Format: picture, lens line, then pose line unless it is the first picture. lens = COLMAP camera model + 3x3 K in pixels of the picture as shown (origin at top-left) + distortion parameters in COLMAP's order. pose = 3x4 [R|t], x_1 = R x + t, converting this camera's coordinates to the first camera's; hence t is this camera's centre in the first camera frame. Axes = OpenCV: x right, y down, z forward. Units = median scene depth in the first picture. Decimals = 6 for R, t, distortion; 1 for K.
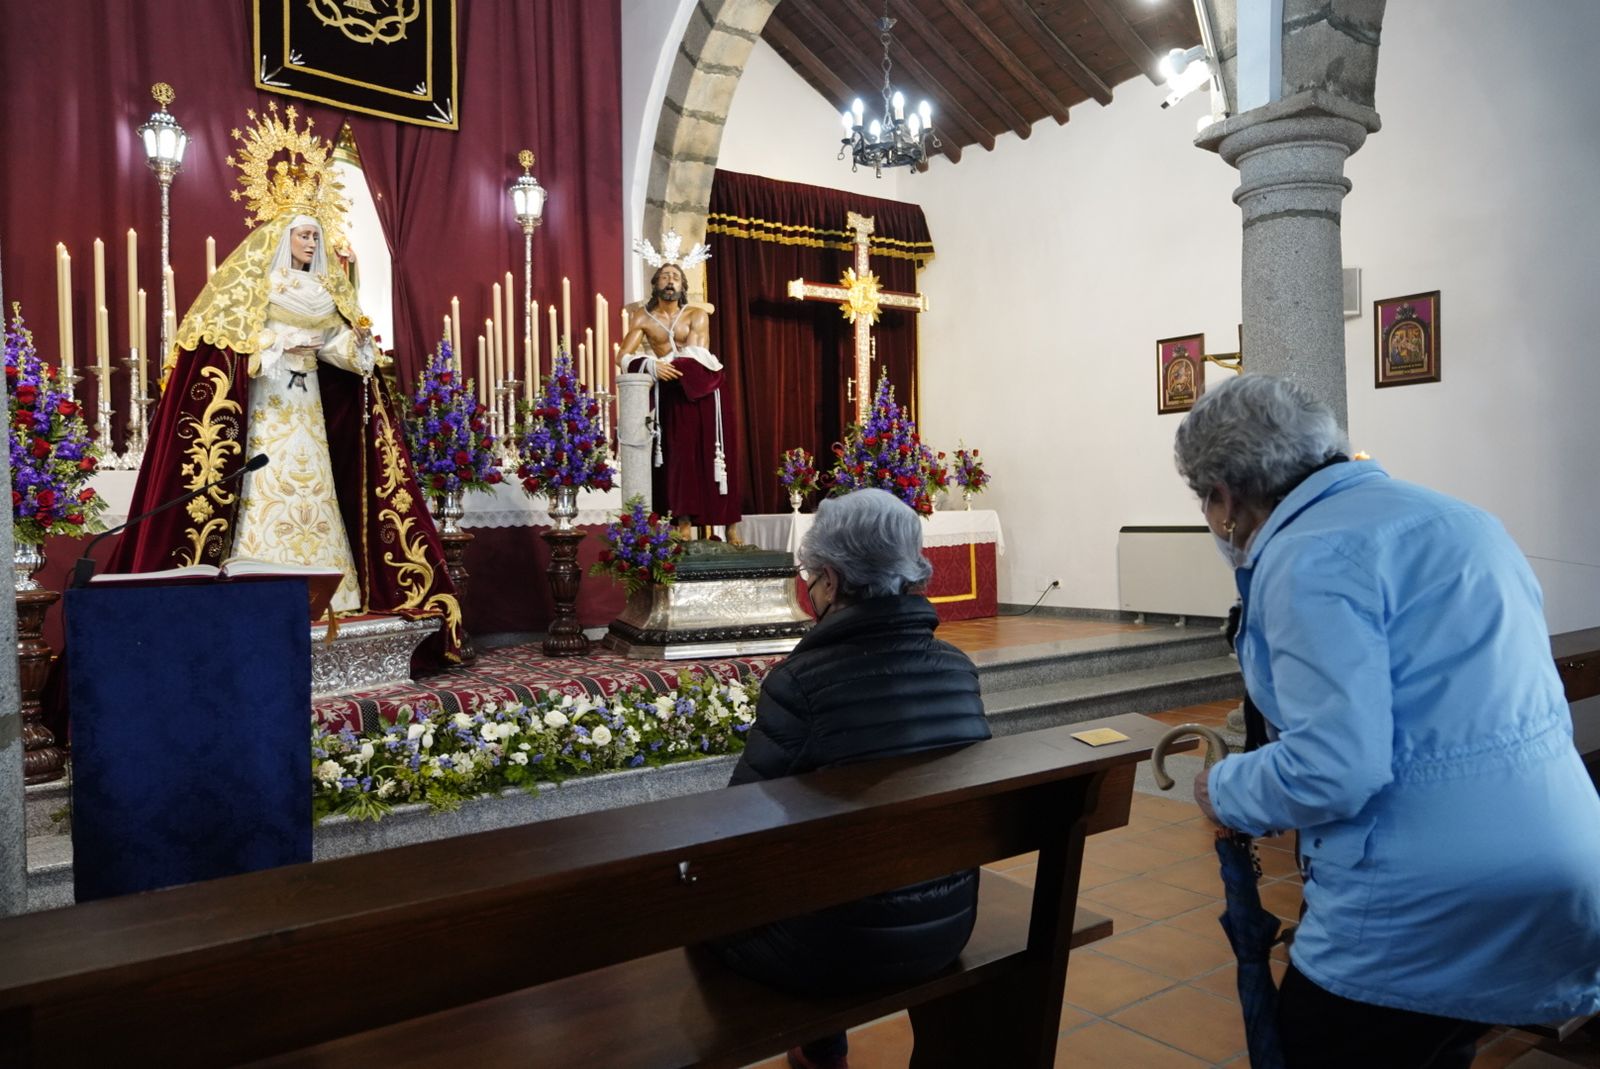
lens RADIAL K [[1213.1, 0, 800.0], [0, 1213.1, 534.5], [0, 0, 1]] dist [-0.007704, 0.003192]
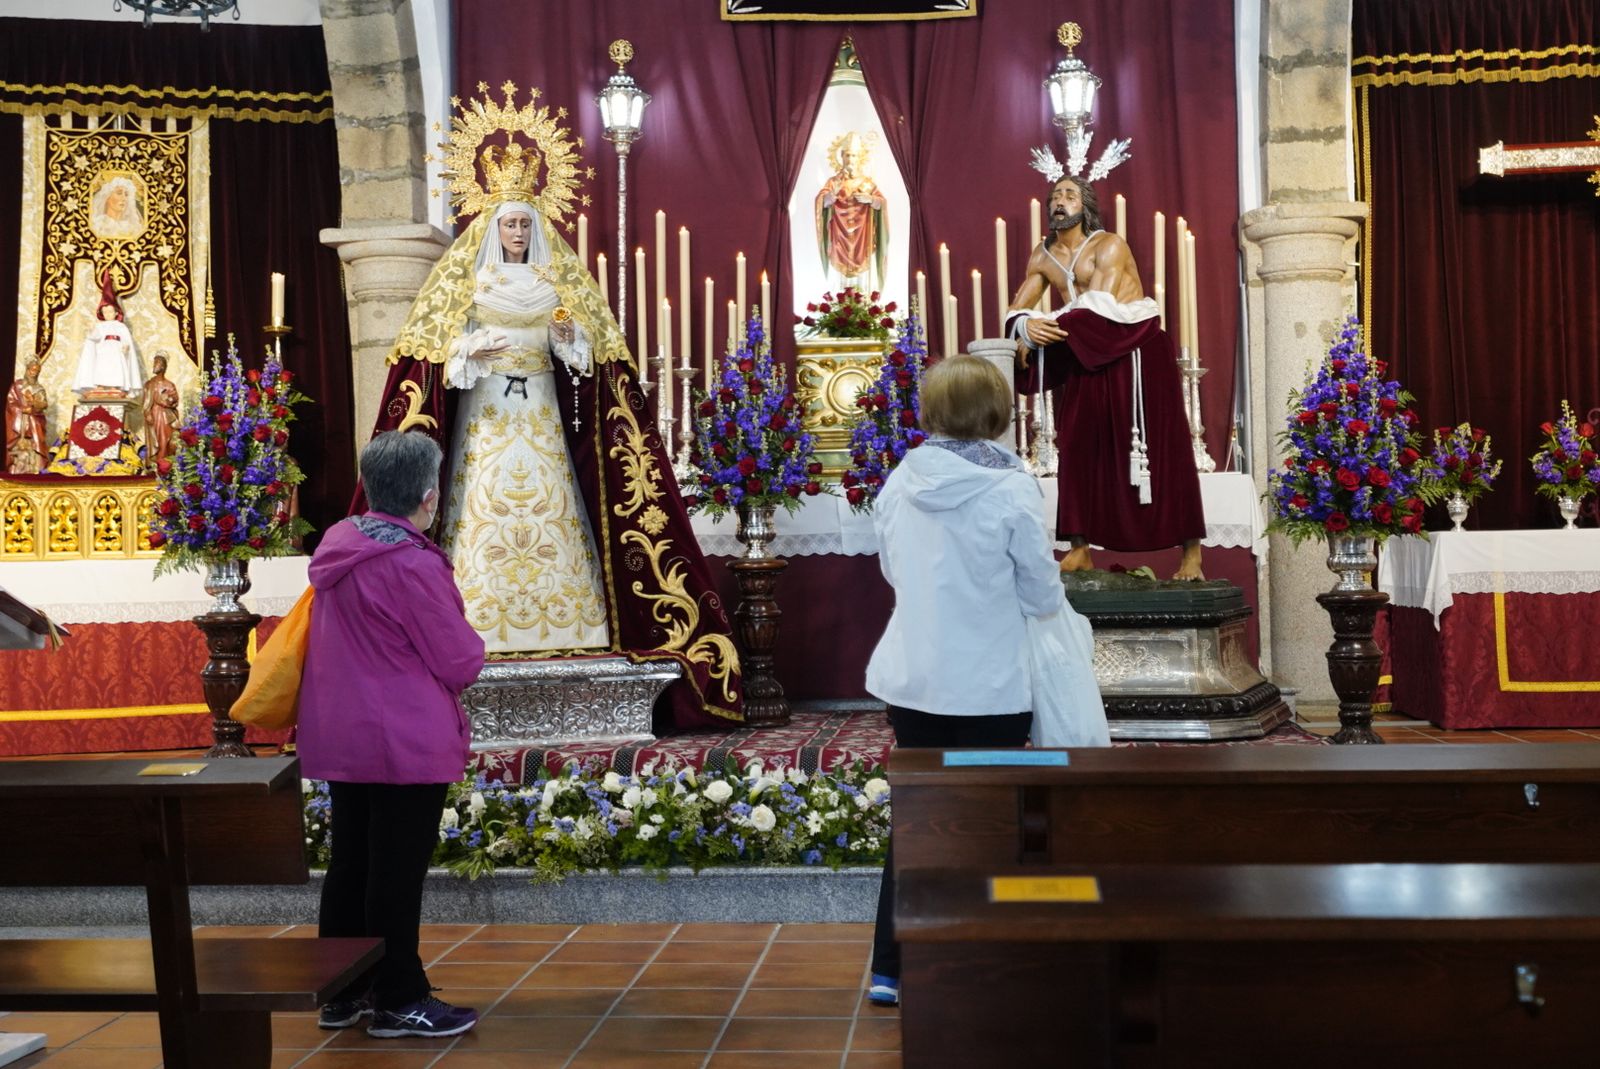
lens RADIAL K [[1943.4, 0, 800.0], [0, 1943.4, 534.5], [0, 0, 1]] dist [0.013315, -0.024362]
pose [[0.734546, -0.005155, -0.678539, 0.689749], [-0.005729, 0.999888, -0.013799, 0.000172], [0.678534, 0.014024, 0.734435, 0.091180]]
